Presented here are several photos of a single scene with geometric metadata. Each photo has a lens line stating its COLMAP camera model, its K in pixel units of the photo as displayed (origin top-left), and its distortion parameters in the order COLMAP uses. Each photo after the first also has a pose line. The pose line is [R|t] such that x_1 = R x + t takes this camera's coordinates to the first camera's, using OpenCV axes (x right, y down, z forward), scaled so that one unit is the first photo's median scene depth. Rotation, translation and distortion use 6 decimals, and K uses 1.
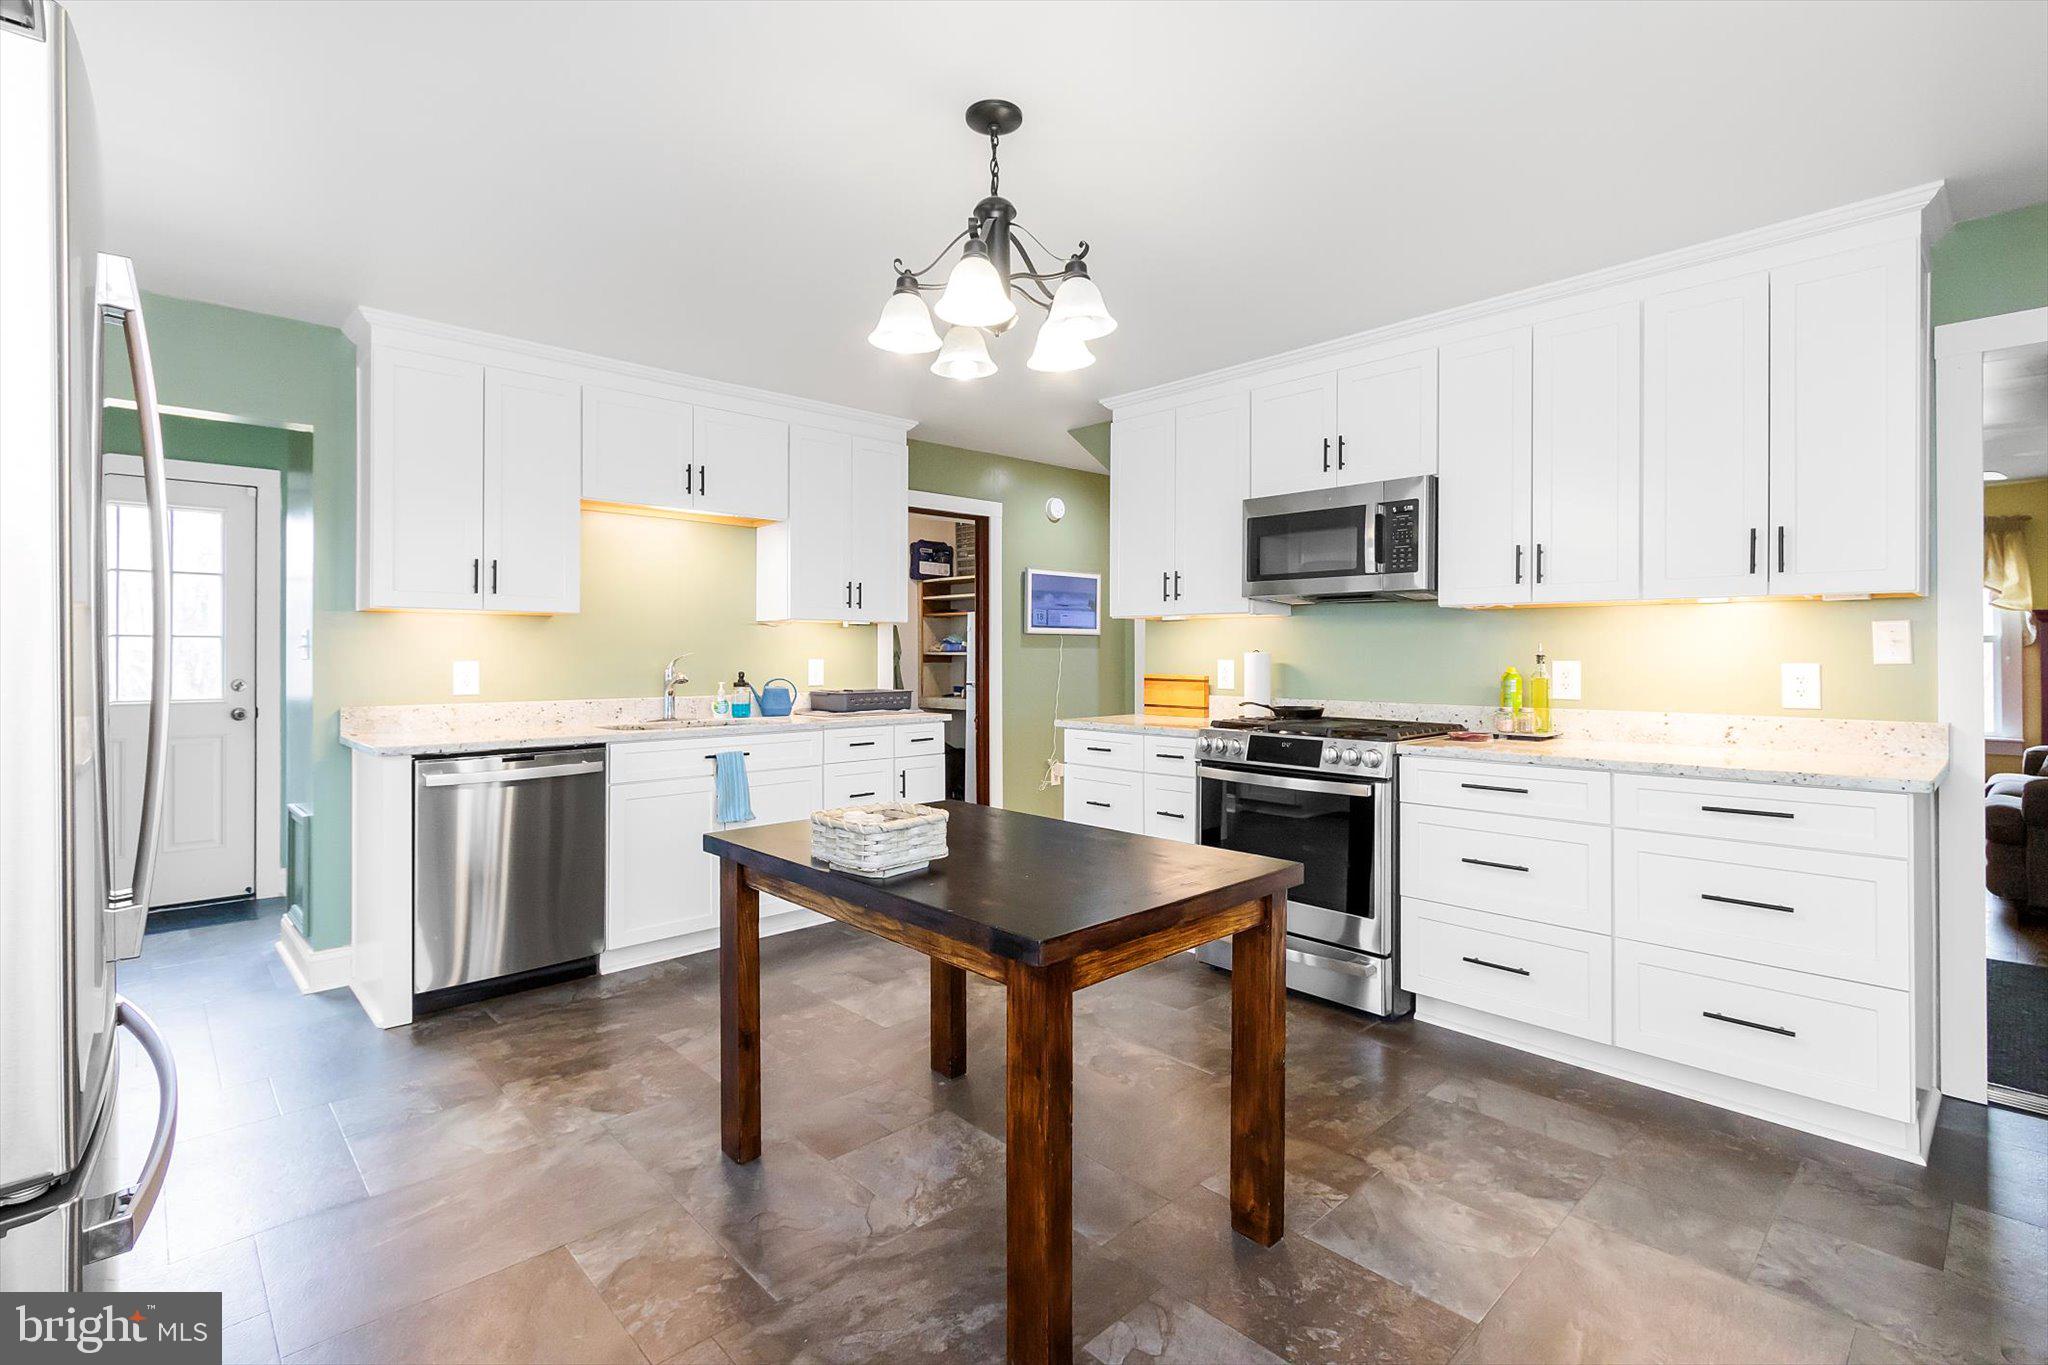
lens RADIAL K [[938.3, 0, 988.1], [0, 938.3, 651.5], [0, 0, 1]] dist [-0.000110, -0.000931]
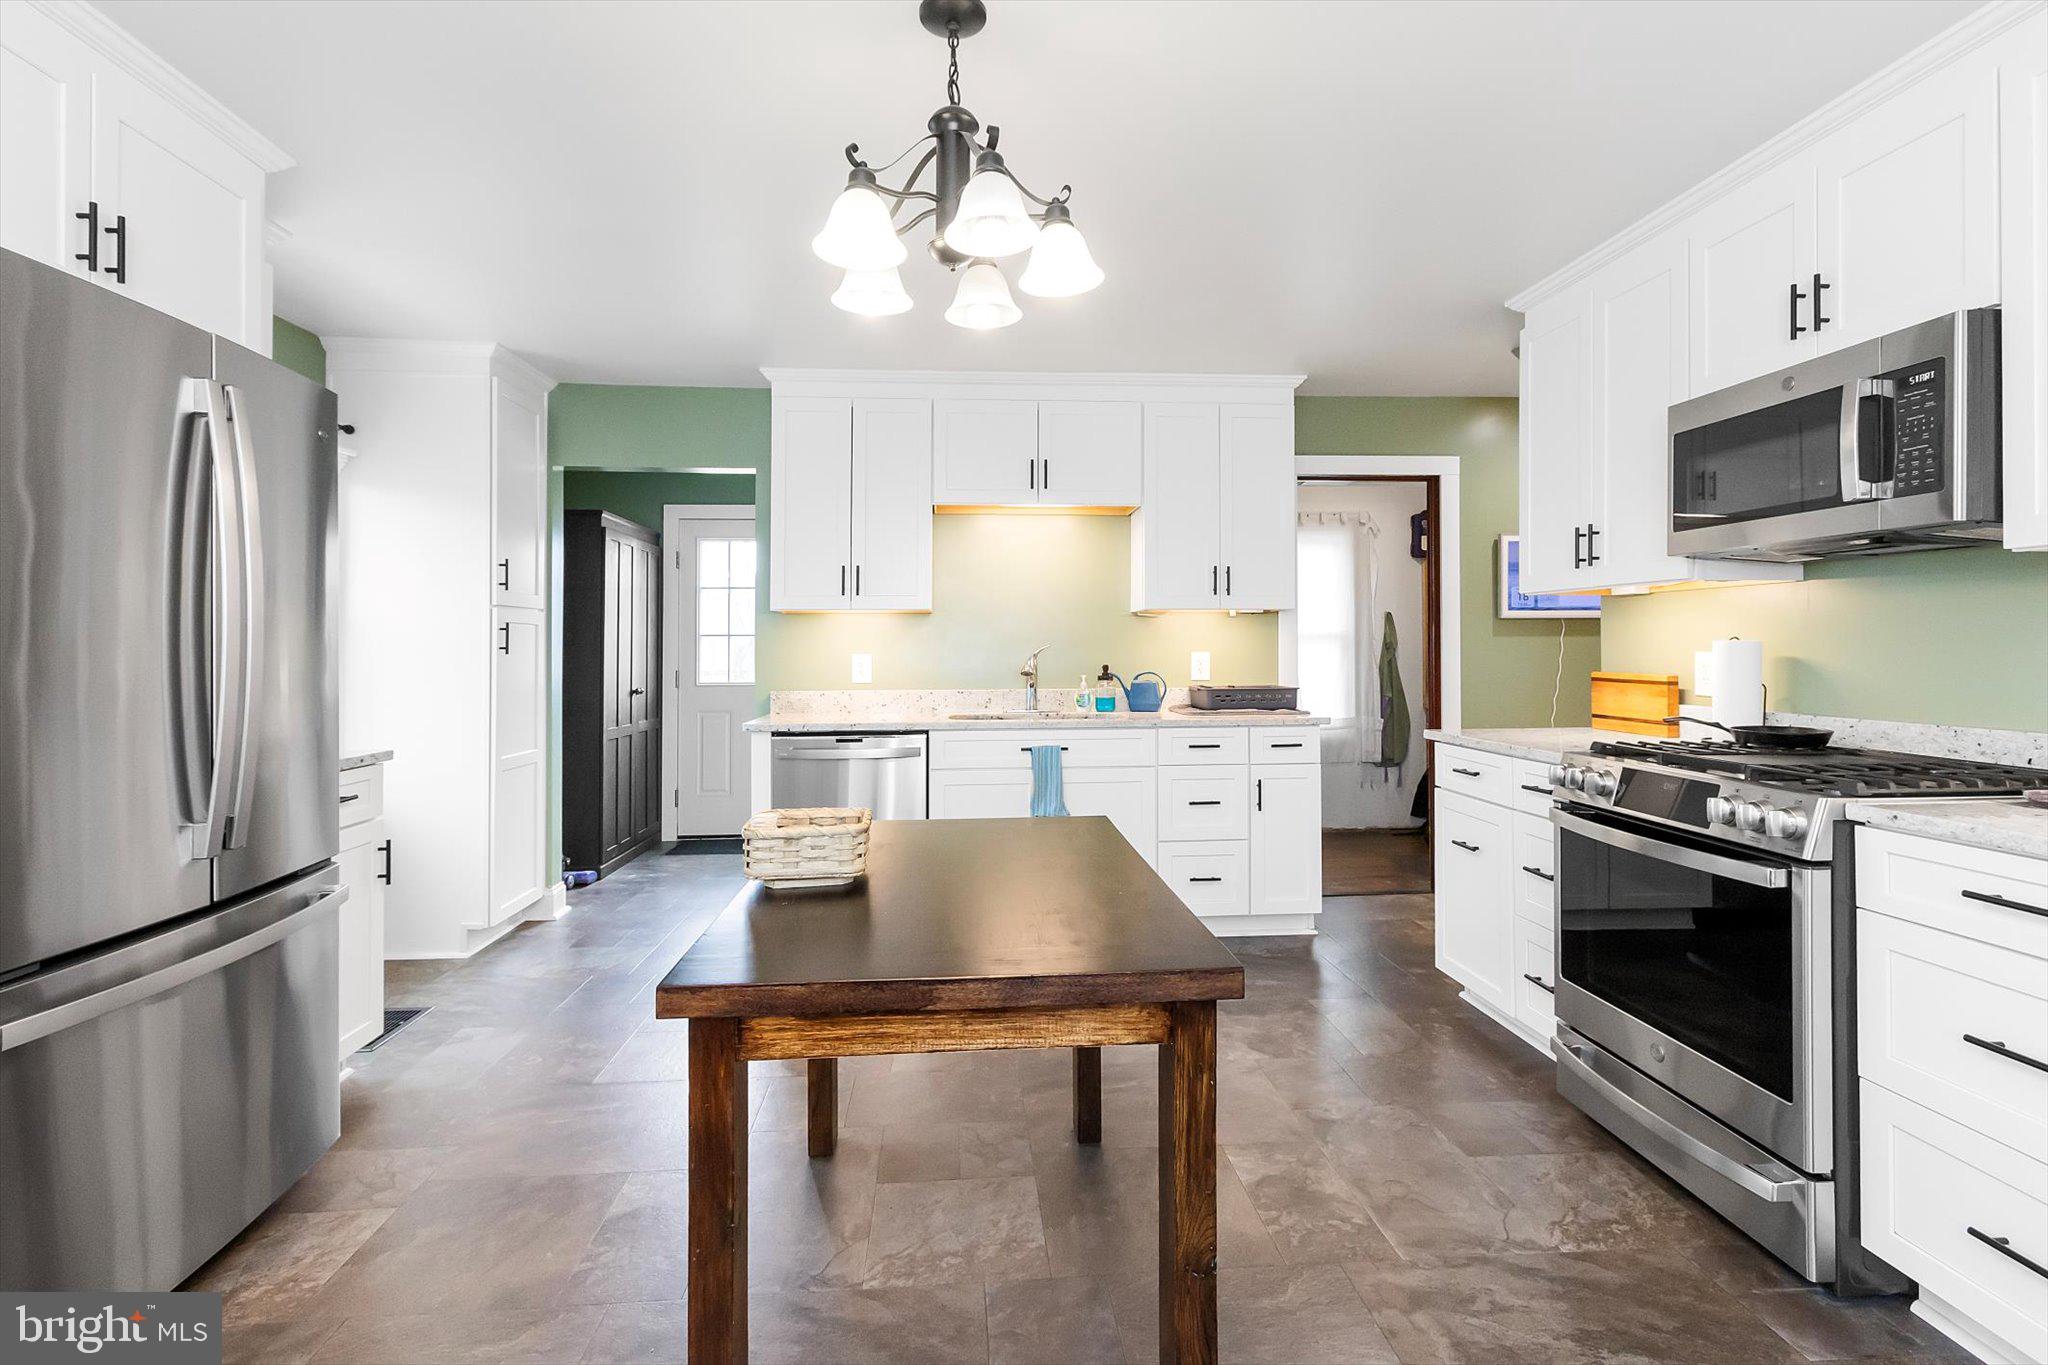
lens RADIAL K [[938.3, 0, 995.1], [0, 938.3, 639.1], [0, 0, 1]] dist [-0.000110, -0.000931]
pose [[0.784566, -0.009802, -0.619968, 0.319397], [0.006912, 0.999951, -0.007063, 0.001320], [0.620006, 0.001256, 0.784596, 0.204656]]
